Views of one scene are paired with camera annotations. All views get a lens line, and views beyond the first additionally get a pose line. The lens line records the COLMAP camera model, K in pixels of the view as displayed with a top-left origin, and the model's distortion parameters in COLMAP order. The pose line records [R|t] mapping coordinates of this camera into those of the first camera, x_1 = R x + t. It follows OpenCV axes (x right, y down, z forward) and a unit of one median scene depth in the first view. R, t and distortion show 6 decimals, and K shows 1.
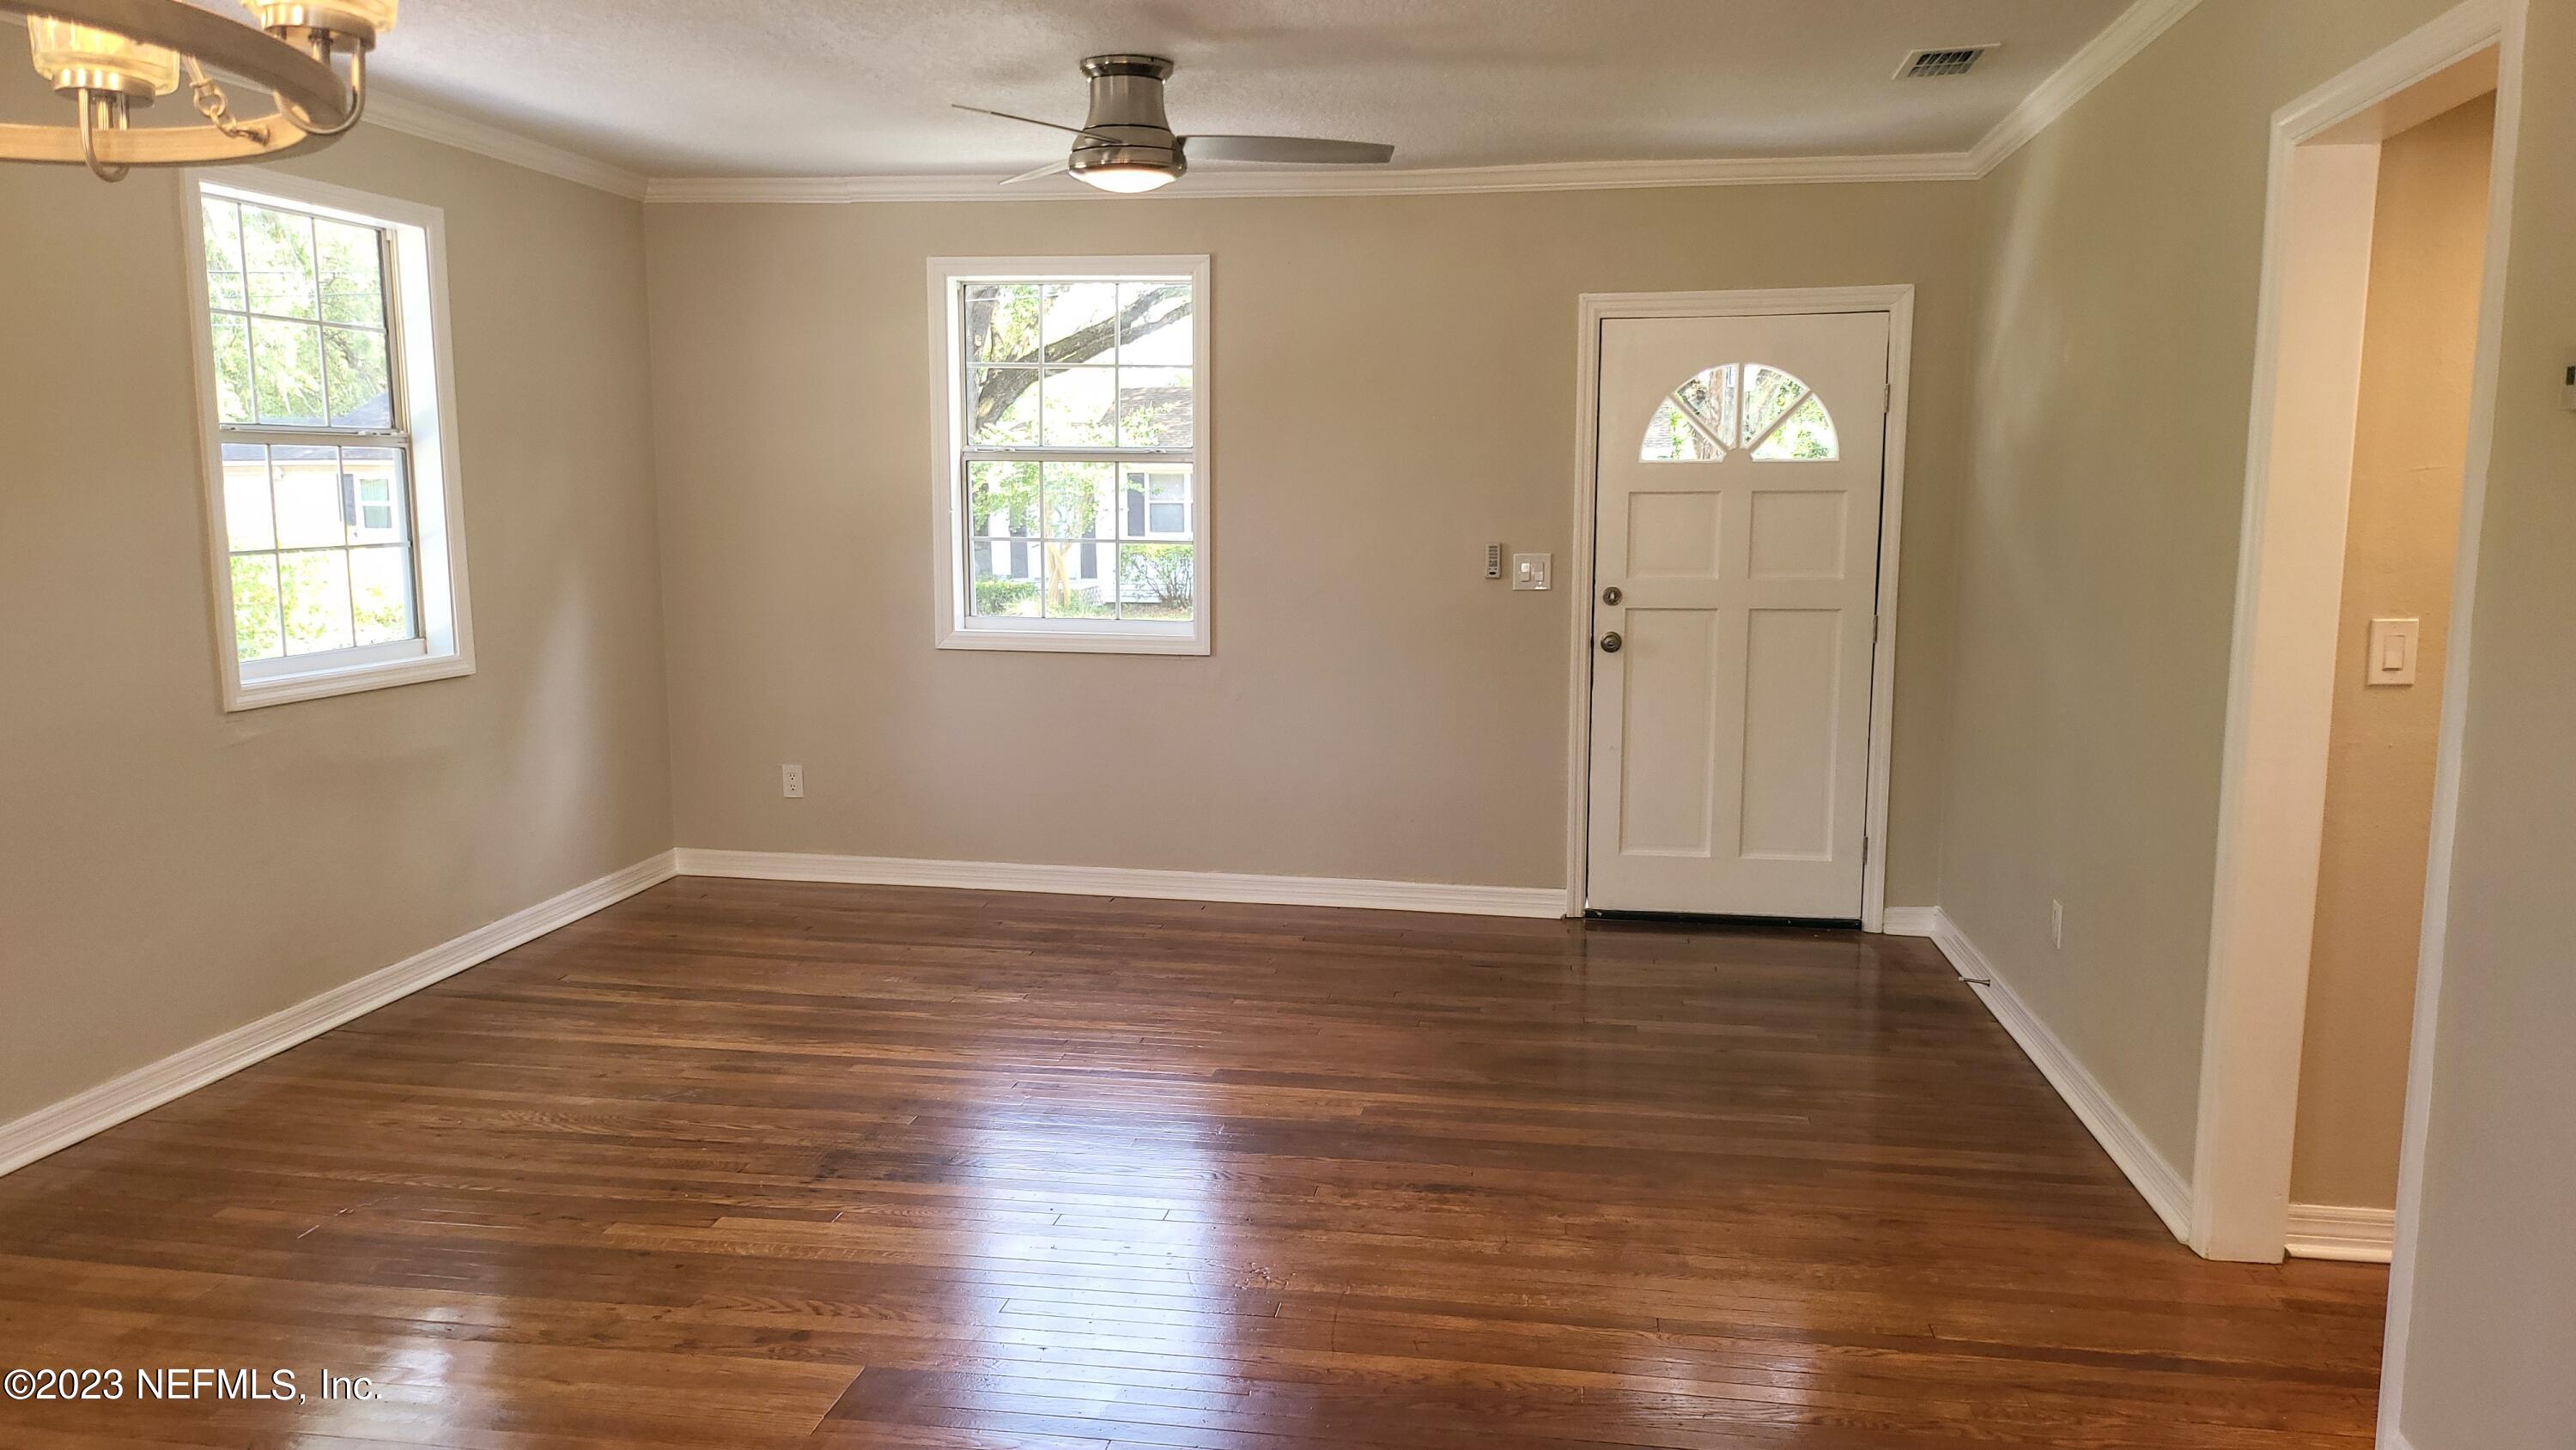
lens RADIAL K [[1855.5, 0, 1284.7], [0, 1855.5, 761.1], [0, 0, 1]] dist [0.070465, -0.078461]
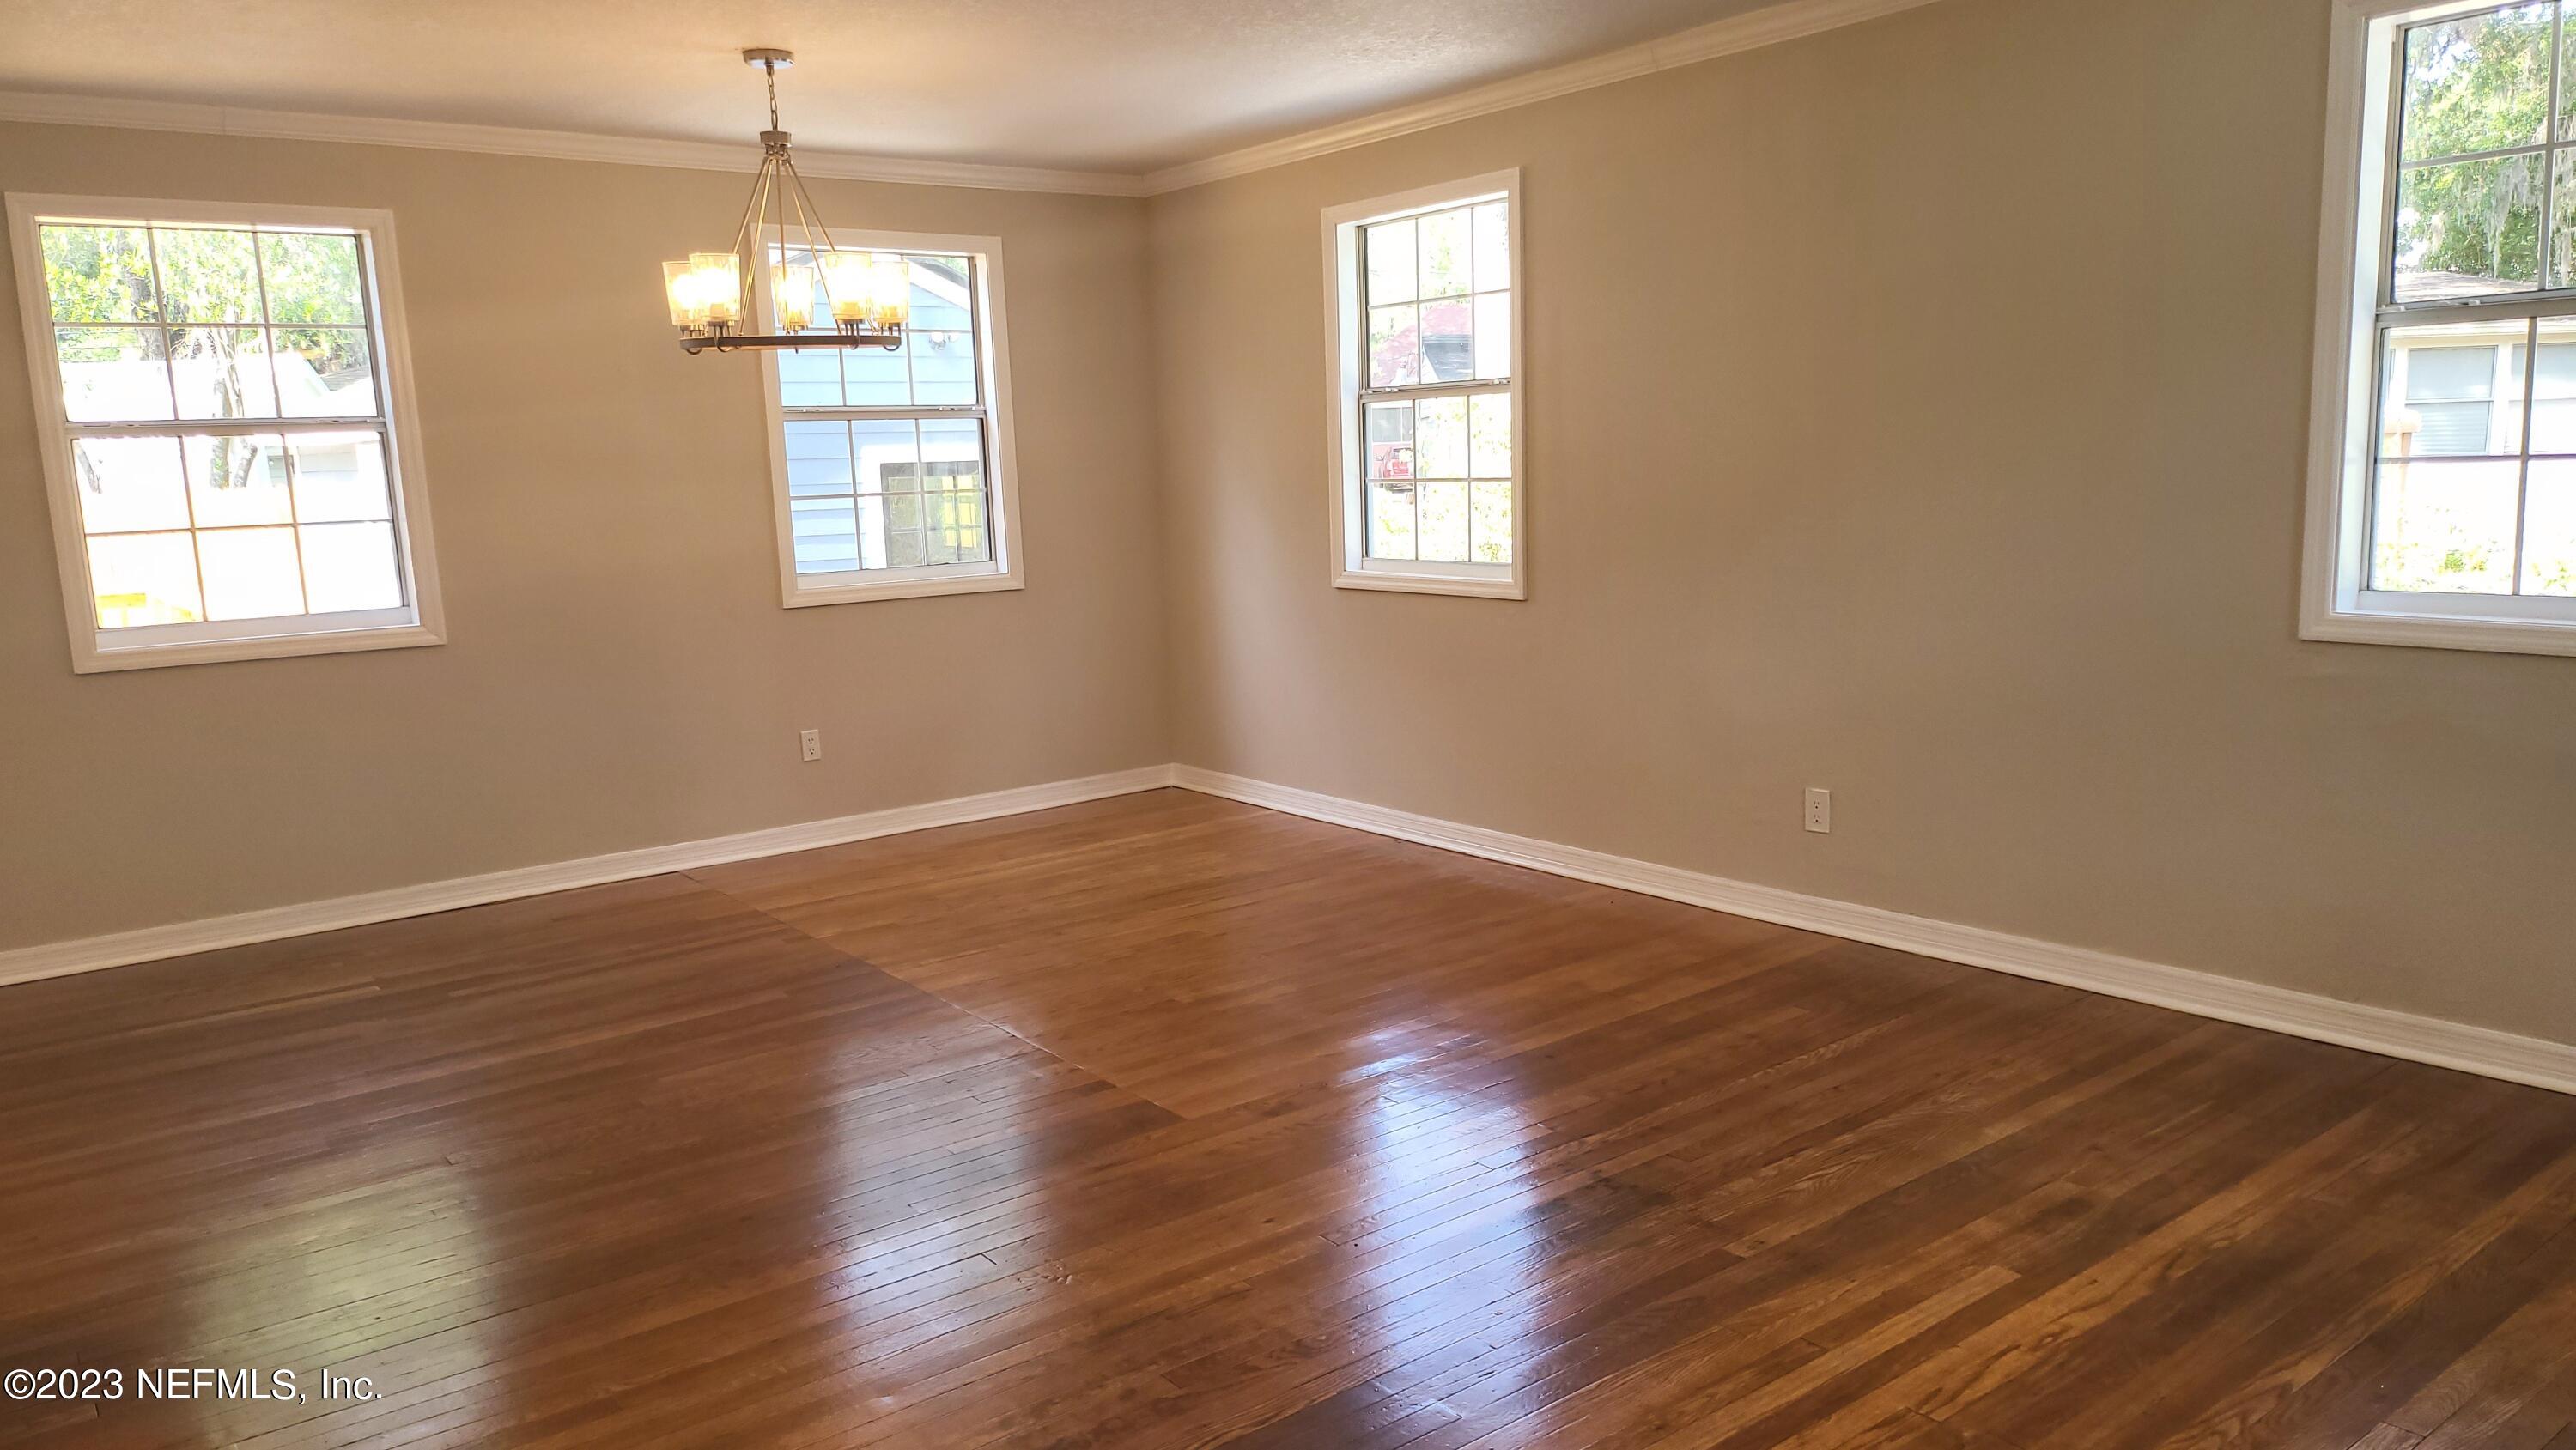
lens RADIAL K [[1855.5, 0, 1284.7], [0, 1855.5, 761.1], [0, 0, 1]] dist [0.070465, -0.078461]
pose [[-0.684874, 0.151477, -0.712743, 0.406102], [-0.073391, 0.958839, 0.274301, -0.179318], [0.724956, 0.240170, -0.645567, 1.243938]]
